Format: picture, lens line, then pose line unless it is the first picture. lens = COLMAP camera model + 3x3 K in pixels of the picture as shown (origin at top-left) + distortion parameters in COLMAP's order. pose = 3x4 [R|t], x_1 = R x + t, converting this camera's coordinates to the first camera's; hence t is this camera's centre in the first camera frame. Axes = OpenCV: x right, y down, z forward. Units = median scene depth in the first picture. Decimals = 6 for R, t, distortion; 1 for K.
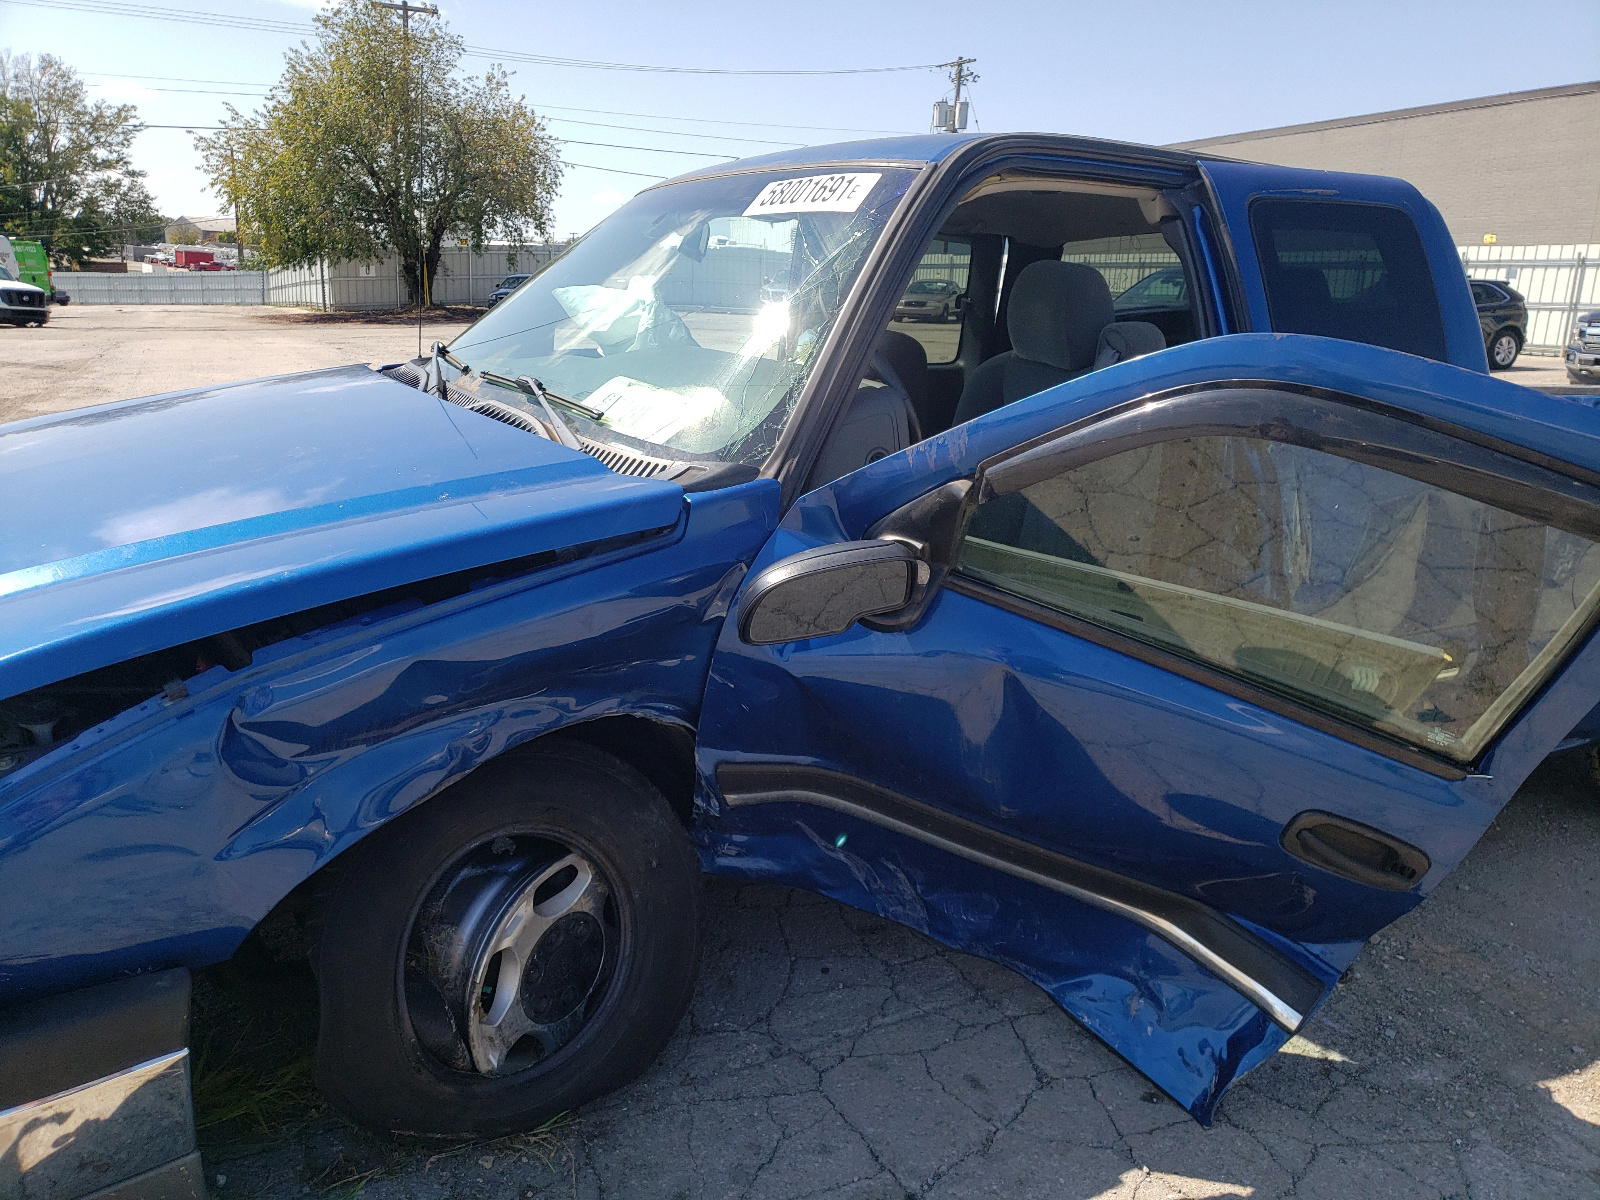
lens RADIAL K [[1238.3, 0, 798.5], [0, 1238.3, 601.2], [0, 0, 1]] dist [-0.001195, 0.019966]
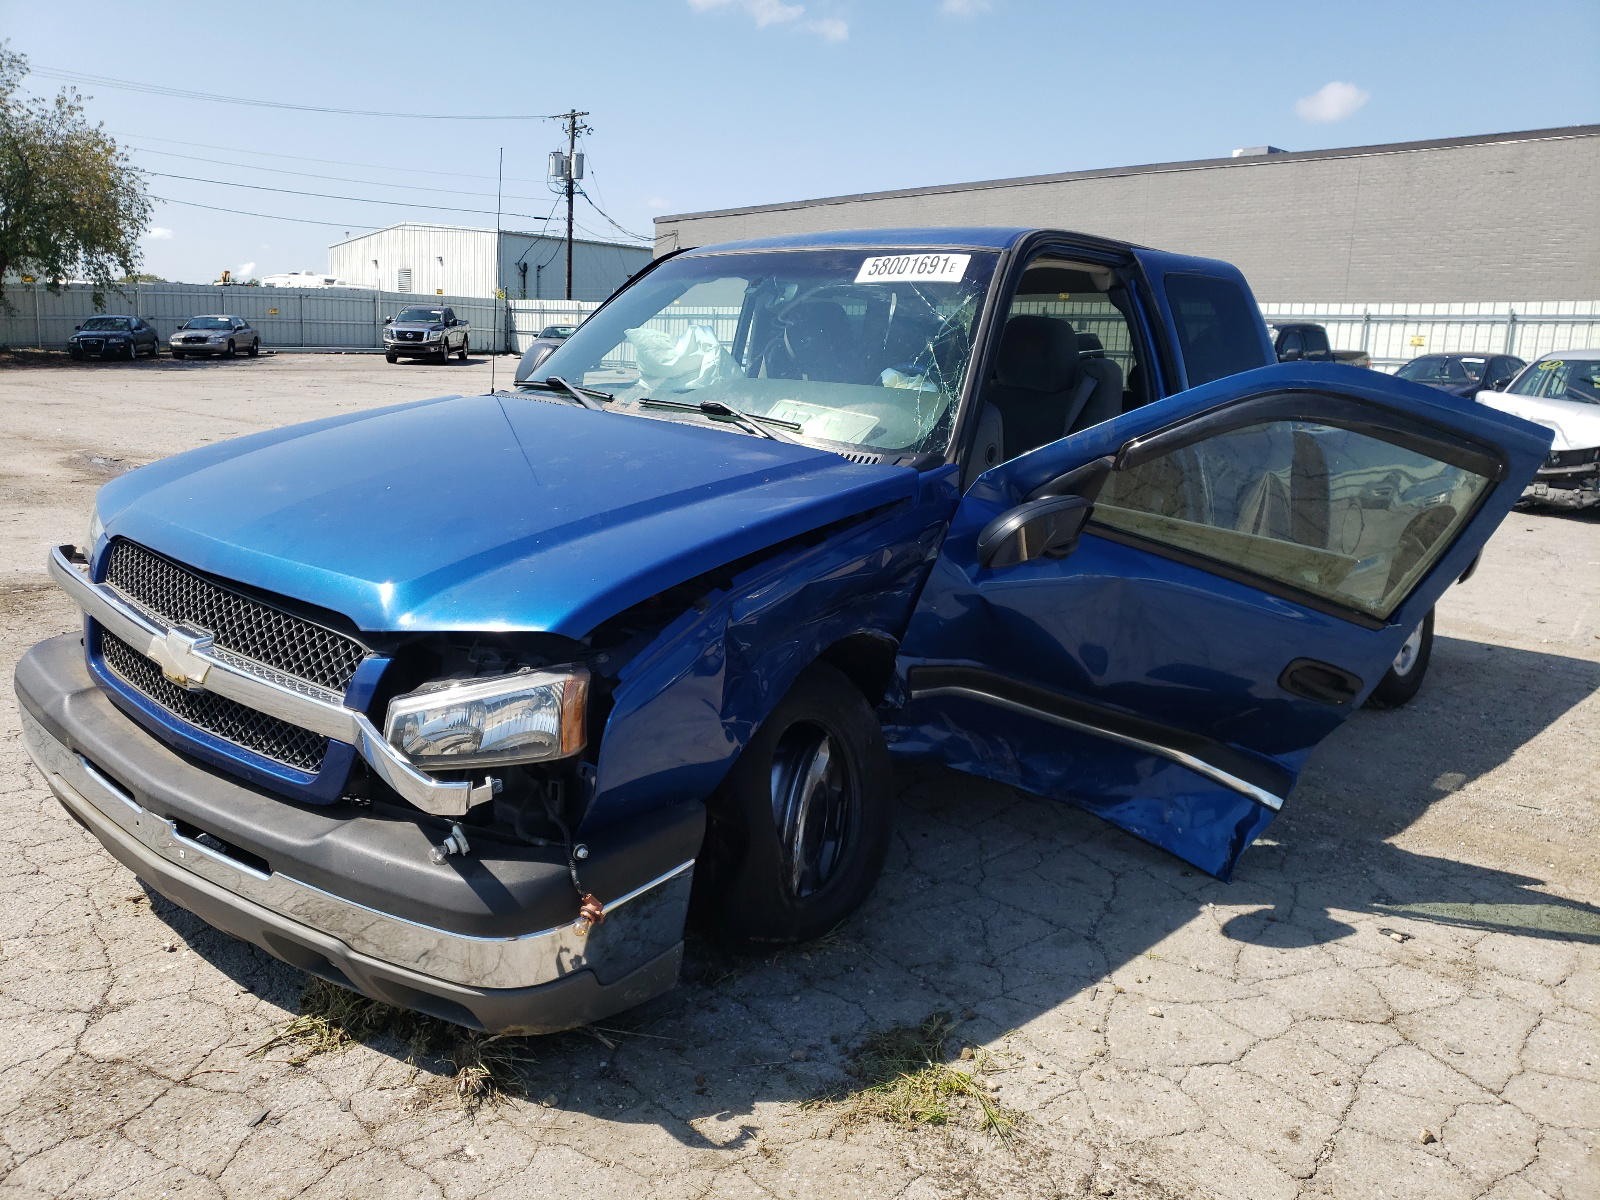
lens RADIAL K [[1217.1, 0, 797.9], [0, 1217.1, 597.4], [0, 0, 1]] dist [0.017331, -0.000974]
pose [[0.956946, -0.055594, 0.284894, -0.528631], [0.065568, 0.997520, -0.025585, 0.071620], [-0.282765, 0.043164, 0.958217, -0.272701]]
